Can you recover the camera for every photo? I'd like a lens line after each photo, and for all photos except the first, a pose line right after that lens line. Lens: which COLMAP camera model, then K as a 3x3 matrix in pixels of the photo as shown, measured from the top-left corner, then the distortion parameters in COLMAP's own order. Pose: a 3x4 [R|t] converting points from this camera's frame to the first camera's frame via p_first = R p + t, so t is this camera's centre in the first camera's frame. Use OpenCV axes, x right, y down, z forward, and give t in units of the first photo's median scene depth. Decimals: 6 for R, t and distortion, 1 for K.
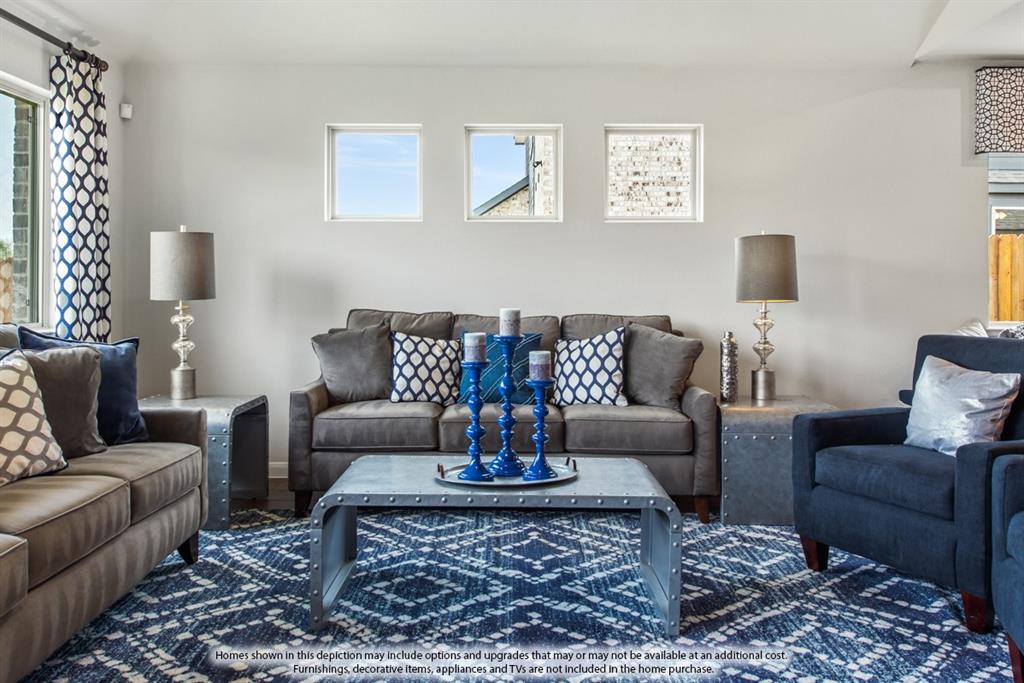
lens RADIAL K [[839.9, 0, 492.6], [0, 839.9, 281.2], [0, 0, 1]] dist [0.050305, -0.060015]
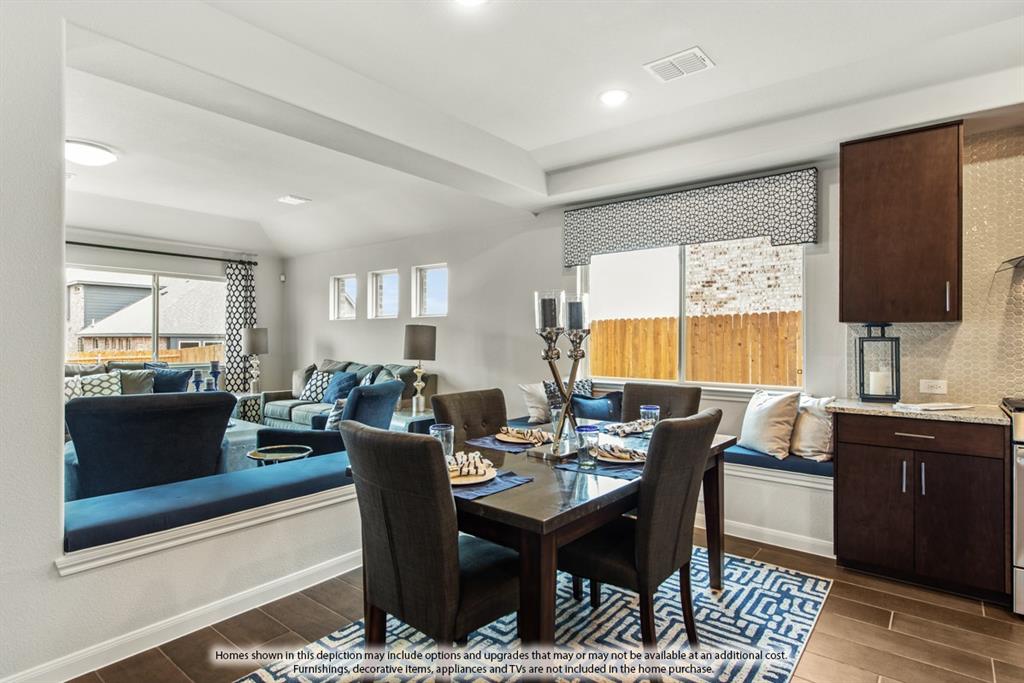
lens RADIAL K [[538.9, 0, 515.6], [0, 538.9, 336.0], [0, 0, 1]] dist [0.005684, -0.001099]
pose [[0.790661, -0.005396, -0.612231, 1.344877], [0.002542, 0.999981, -0.005531, -0.023905], [0.612249, 0.002817, 0.790660, 0.206017]]
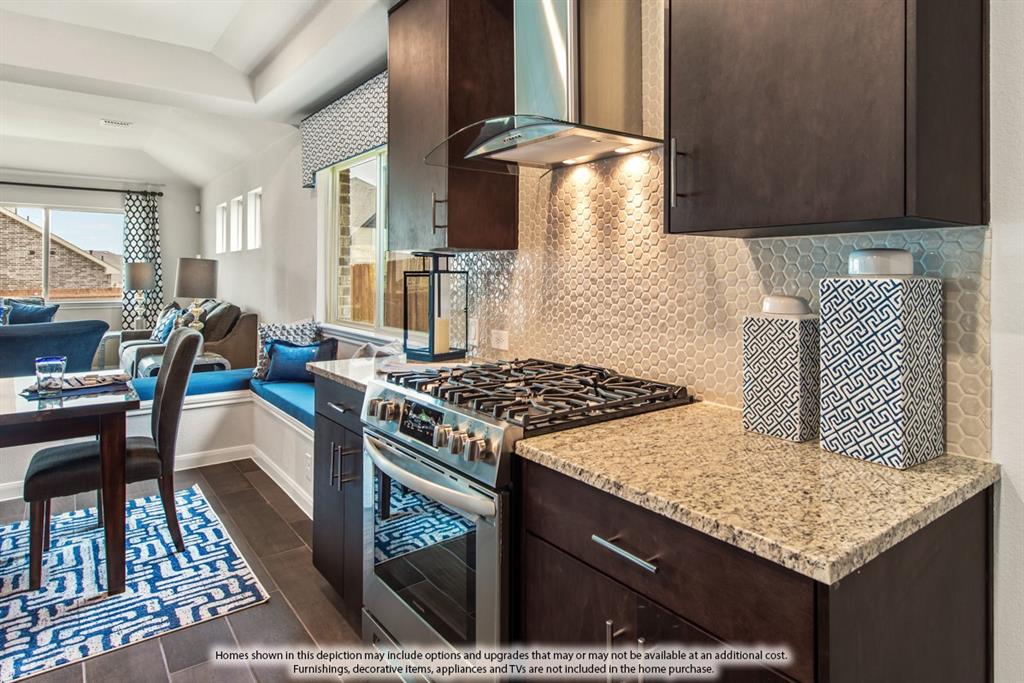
lens RADIAL K [[615.7, 0, 569.3], [0, 615.7, 266.7], [0, 0, 1]] dist [0.010671, -0.002012]
pose [[0.645421, -0.011758, -0.763737, 1.892757], [0.003789, 0.999918, -0.012192, -0.021260], [0.763818, 0.004975, 0.645413, 0.853749]]
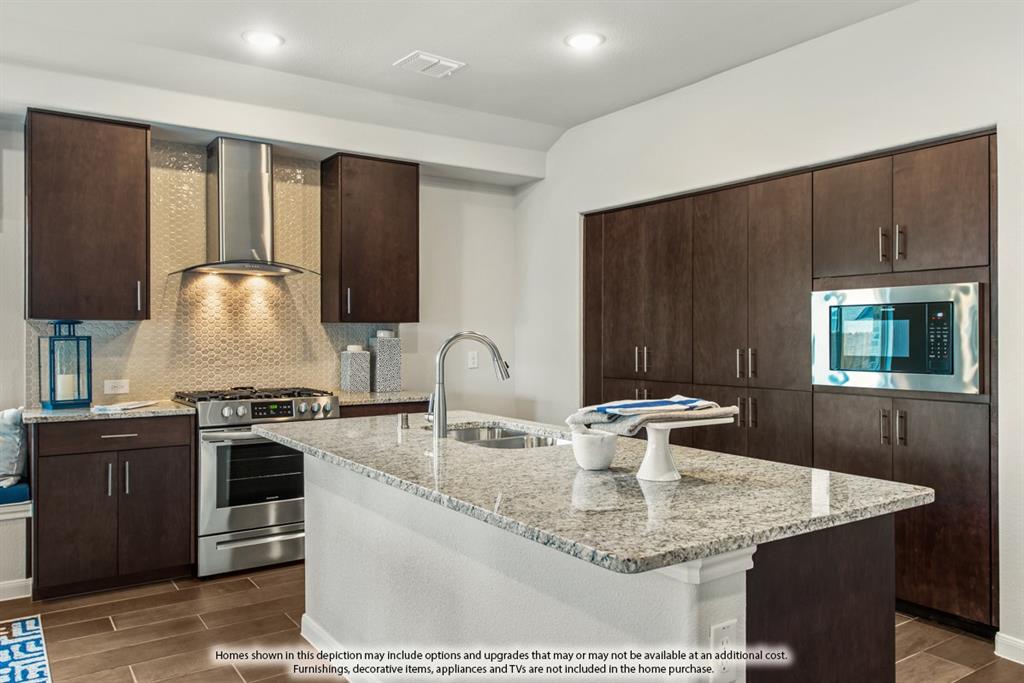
lens RADIAL K [[745.5, 0, 508.2], [0, 745.5, 336.2], [0, 0, 1]] dist [0.015562, -0.010603]
pose [[0.819547, -0.005940, 0.572982, 1.188131], [0.003590, 0.999980, 0.005233, -0.028081], [-0.573001, -0.002232, 0.819551, 0.012167]]
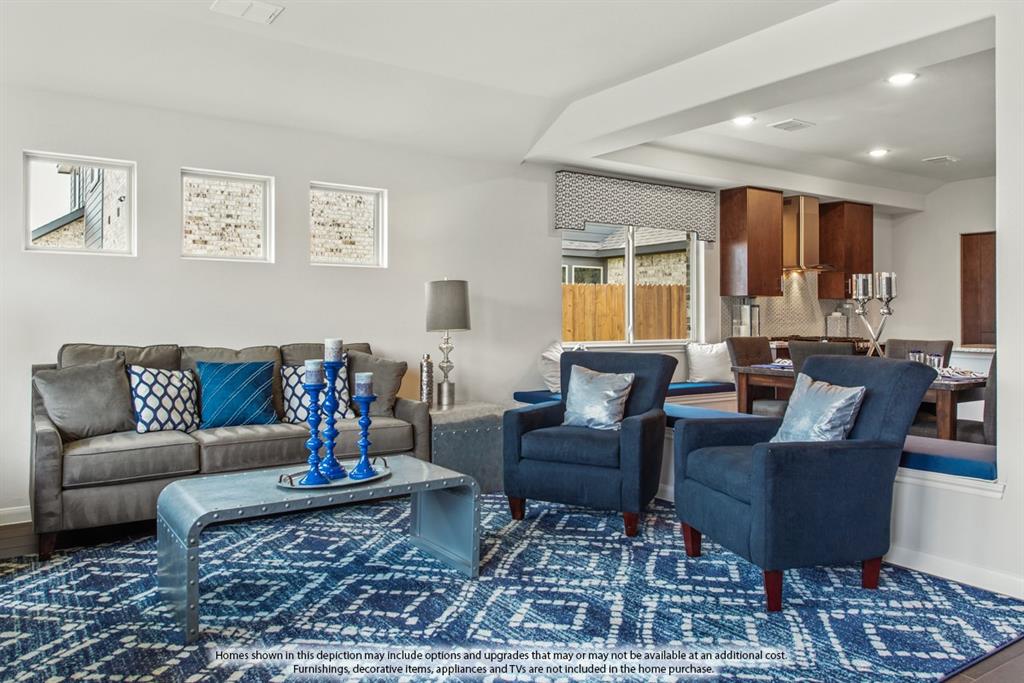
lens RADIAL K [[740.9, 0, 507.9], [0, 740.9, 313.2], [0, 0, 1]] dist [0.013394, -0.006506]
pose [[0.816163, 0.000622, 0.577821, -0.295199], [-0.000077, 1.000000, -0.000968, -0.002021], [-0.577821, 0.000746, 0.816163, -0.000398]]
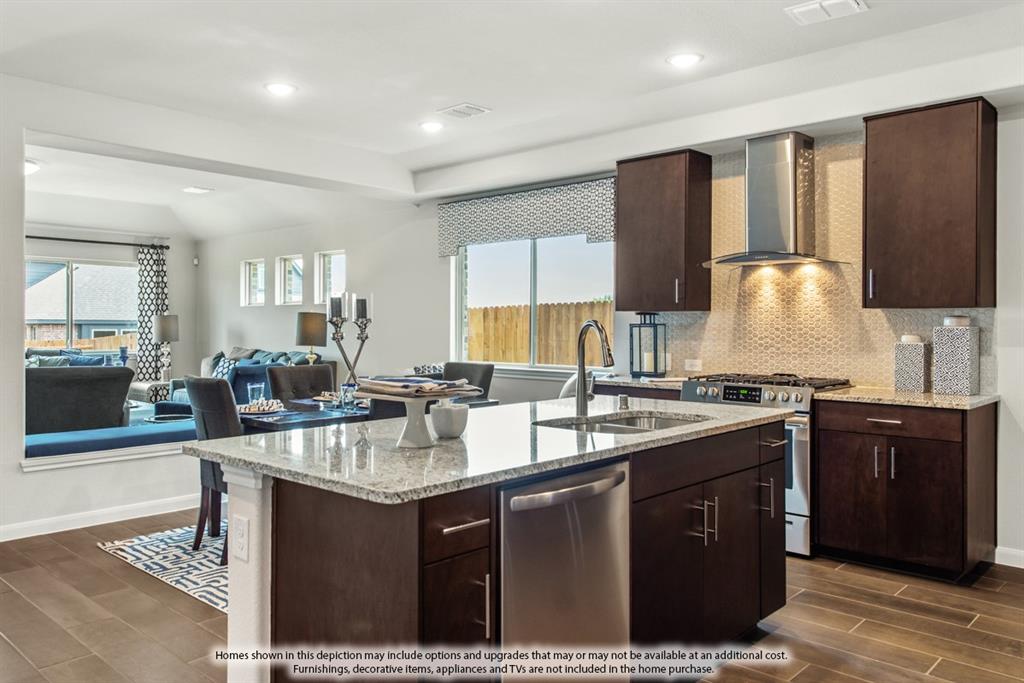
lens RADIAL K [[777.9, 0, 472.1], [0, 777.9, 321.9], [0, 0, 1]] dist [0.011303, -0.004516]
pose [[0.723039, -0.006762, -0.690774, 2.008838], [0.003622, 0.999975, -0.005997, -0.021465], [0.690798, 0.001834, 0.723046, -0.040241]]
